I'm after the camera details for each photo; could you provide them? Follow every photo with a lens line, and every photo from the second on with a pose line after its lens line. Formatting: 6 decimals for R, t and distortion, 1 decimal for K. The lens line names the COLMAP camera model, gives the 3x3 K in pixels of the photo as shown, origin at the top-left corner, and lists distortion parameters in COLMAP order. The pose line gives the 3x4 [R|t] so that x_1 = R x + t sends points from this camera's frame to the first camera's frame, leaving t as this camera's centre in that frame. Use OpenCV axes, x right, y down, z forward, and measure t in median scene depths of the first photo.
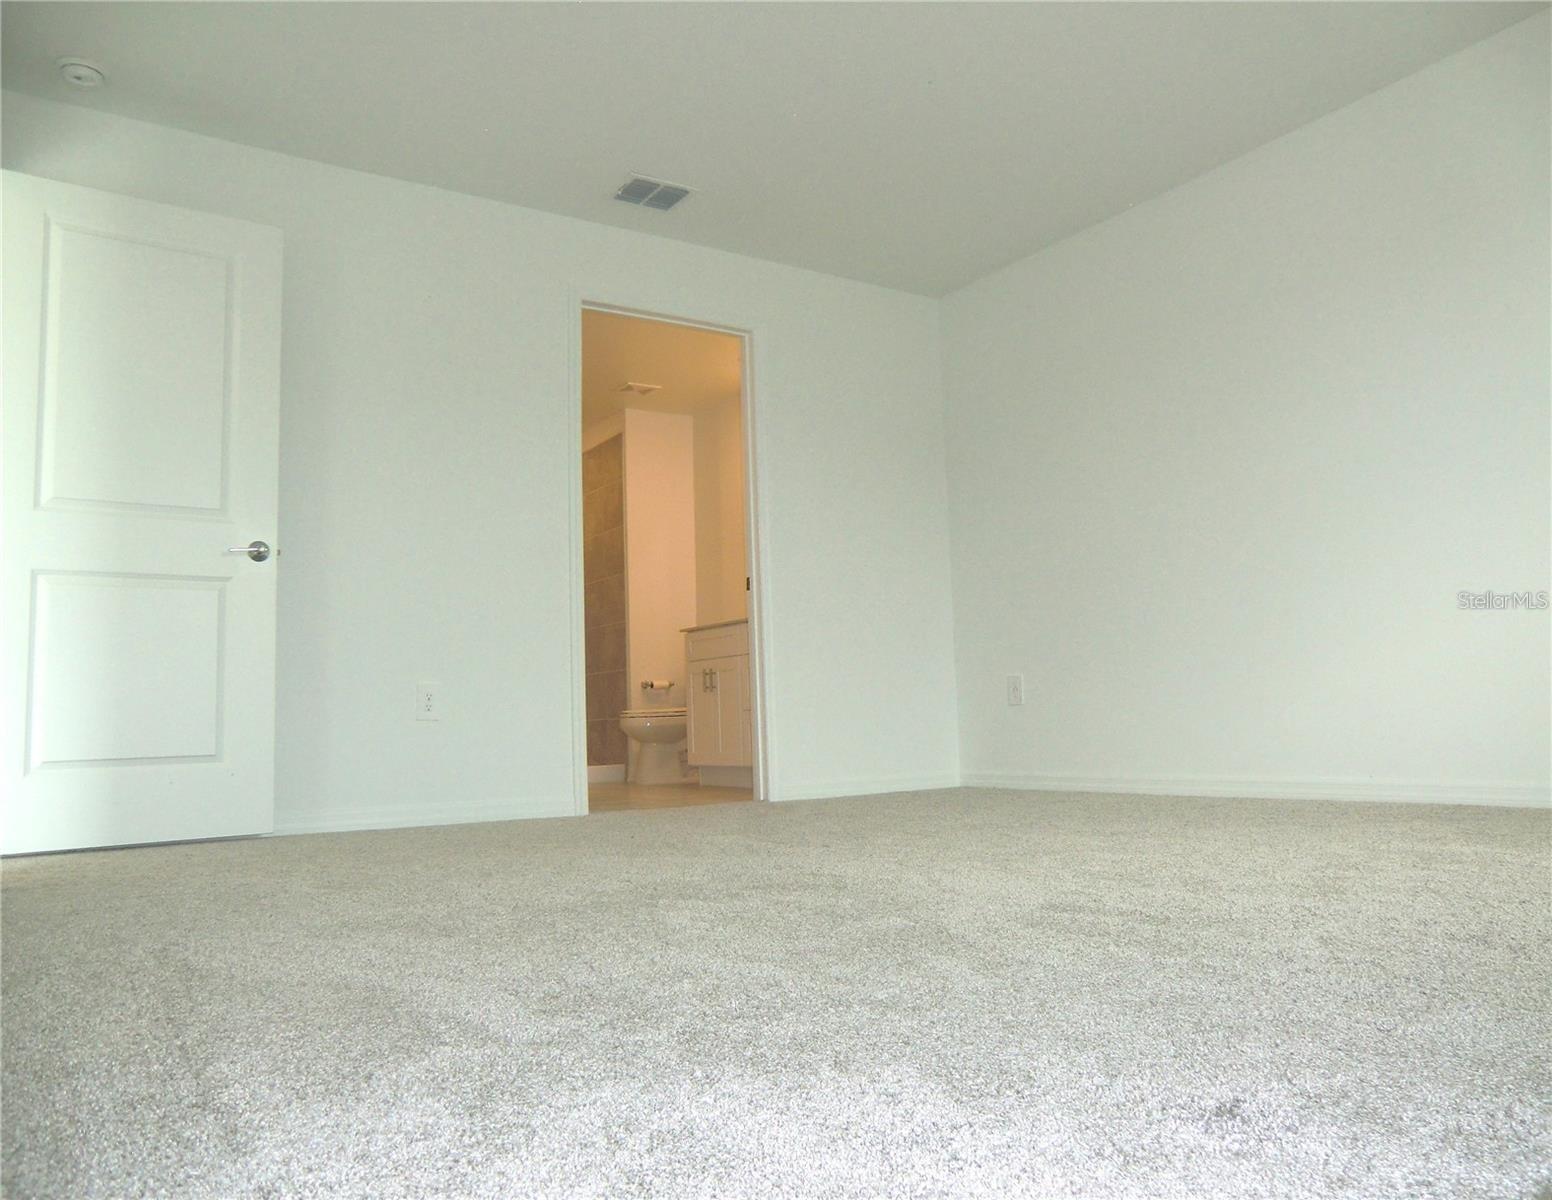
lens RADIAL K [[1180.2, 0, 776.0], [0, 1180.2, 600.0], [0, 0, 1]] dist [-0.000869, 0.001440]
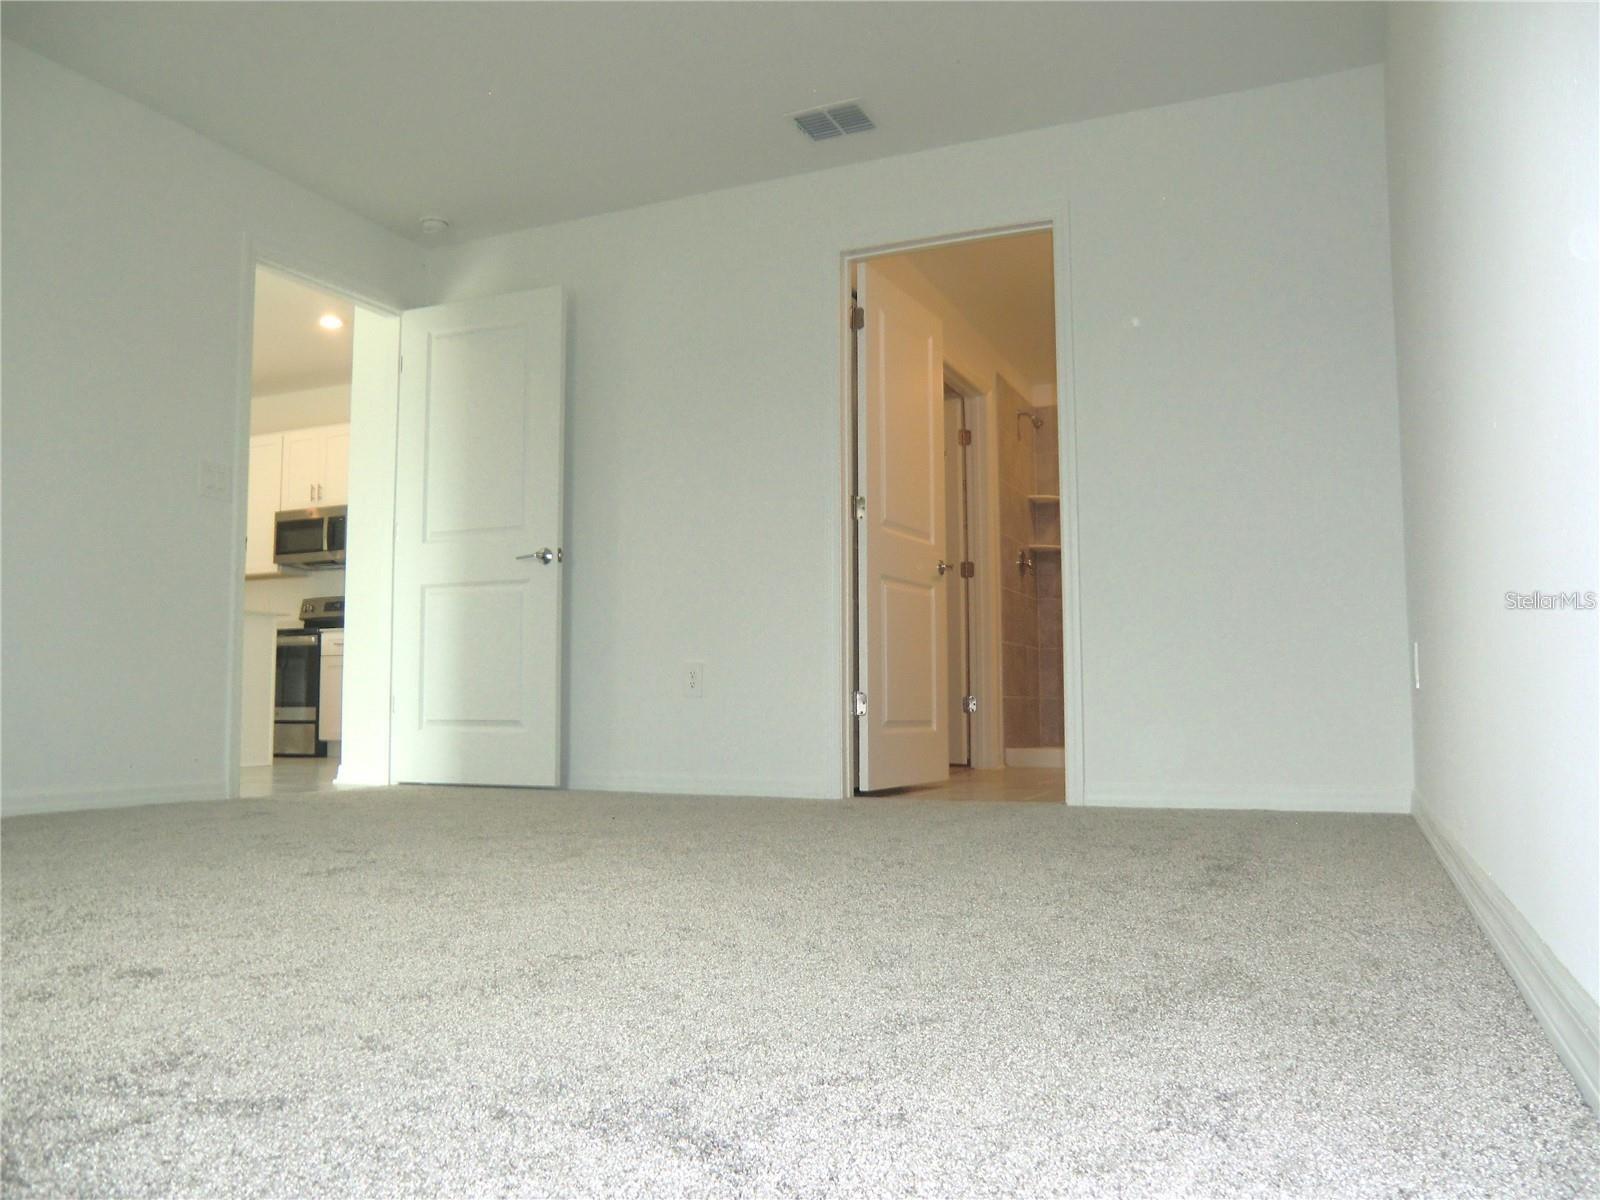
lens RADIAL K [[1221.1, 0, 801.1], [0, 1221.1, 610.7], [0, 0, 1]] dist [-0.115742, 0.144363]
pose [[0.541214, -0.035964, -0.840115, 0.451960], [0.074656, 0.997195, 0.005406, 0.016651], [0.837564, -0.065645, 0.542381, 0.317609]]
